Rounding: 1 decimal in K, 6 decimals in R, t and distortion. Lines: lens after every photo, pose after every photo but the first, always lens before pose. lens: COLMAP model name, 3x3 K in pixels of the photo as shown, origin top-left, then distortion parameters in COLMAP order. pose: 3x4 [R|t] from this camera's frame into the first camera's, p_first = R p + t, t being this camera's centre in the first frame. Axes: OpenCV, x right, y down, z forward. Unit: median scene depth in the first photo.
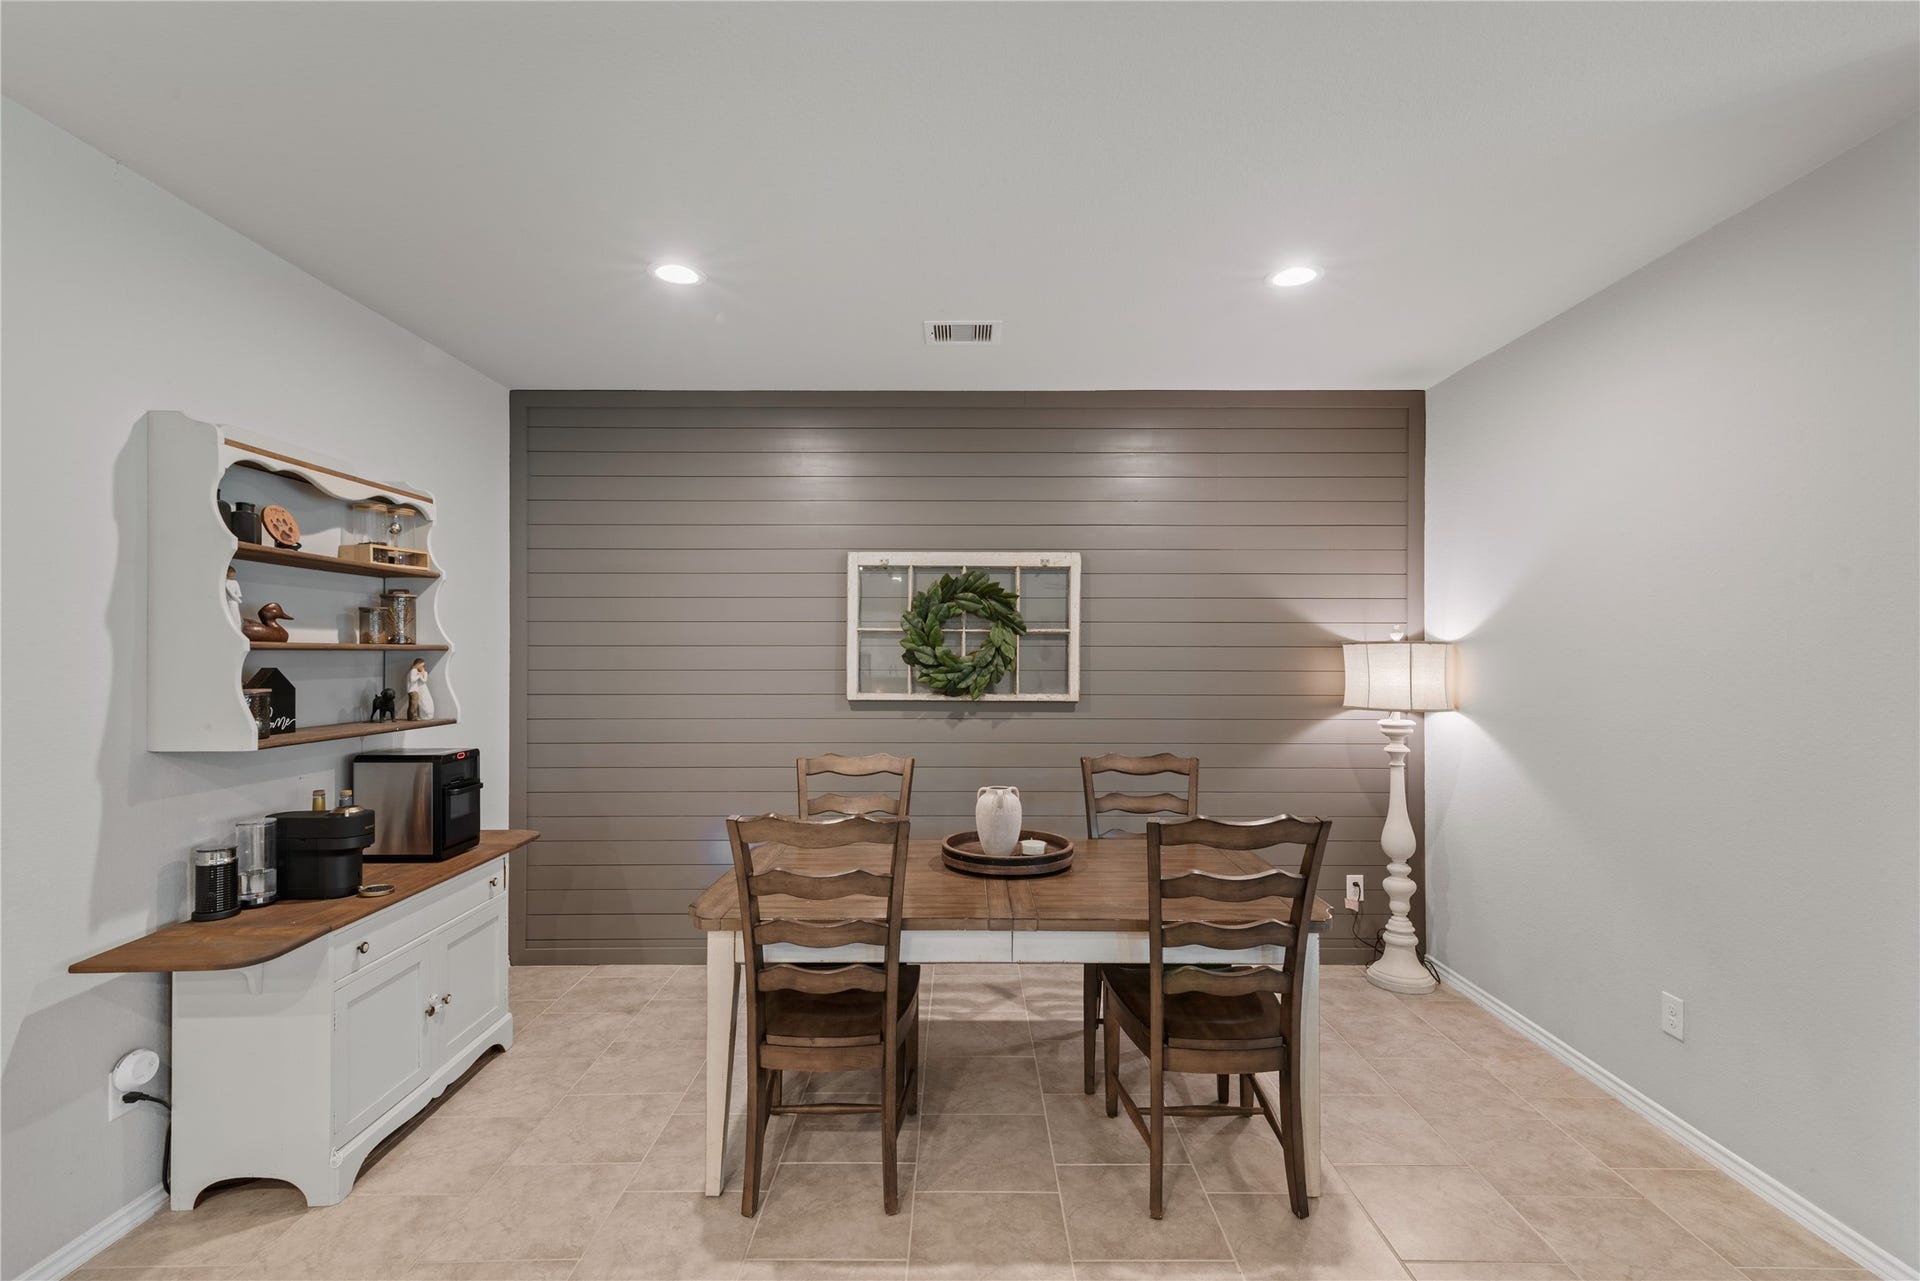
lens RADIAL K [[874.2, 0, 949.1], [0, 874.2, 641.5], [0, 0, 1]] dist [0.011446, -0.000390]
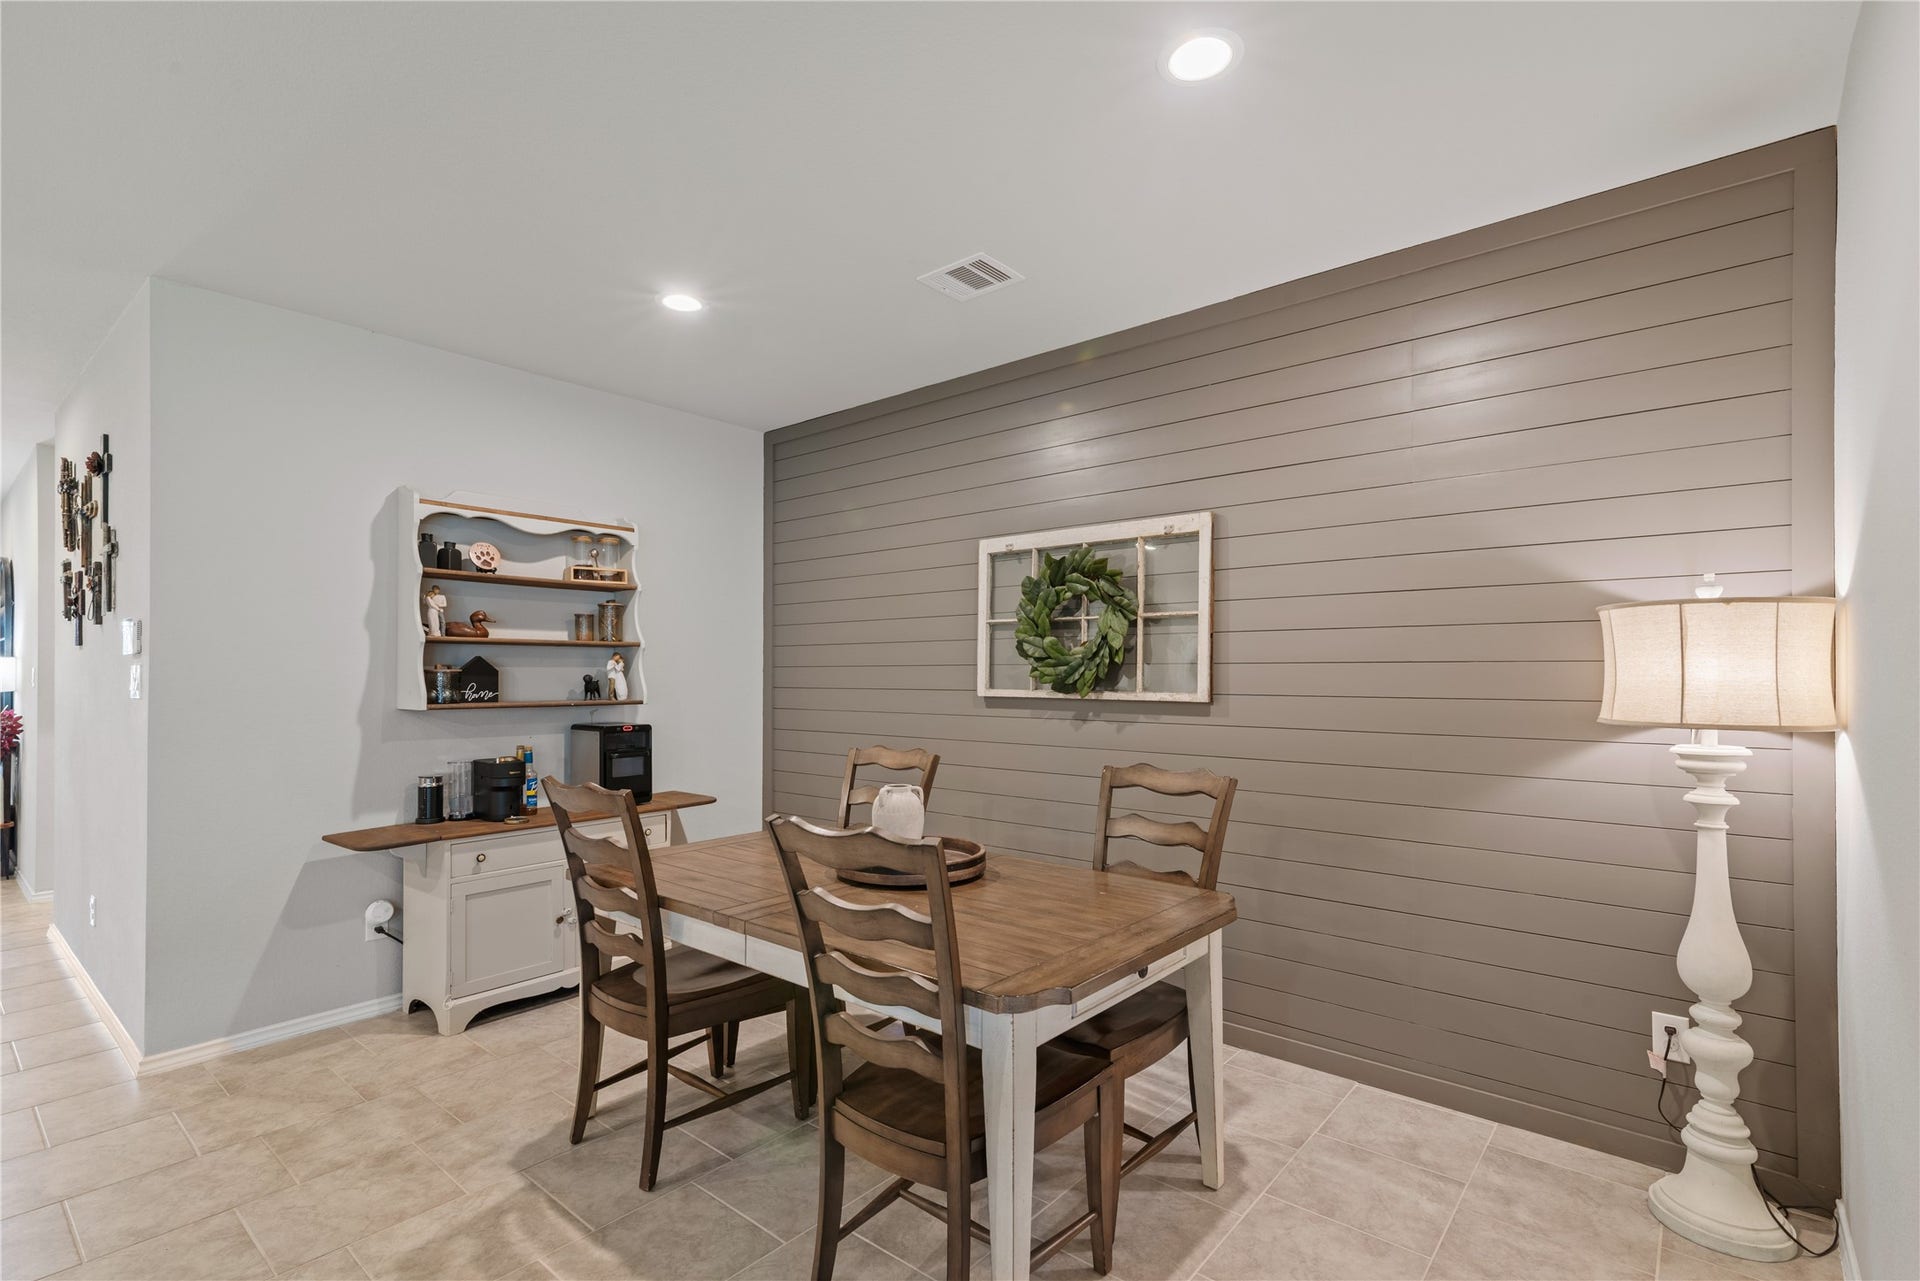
lens RADIAL K [[874.2, 0, 956.1], [0, 874.2, 659.3], [0, 0, 1]] dist [0.011446, -0.000390]
pose [[0.769017, -0.011212, -0.639130, 0.580924], [0.008832, 0.999937, -0.006915, 0.040795], [0.639167, -0.000327, 0.769068, 0.313843]]
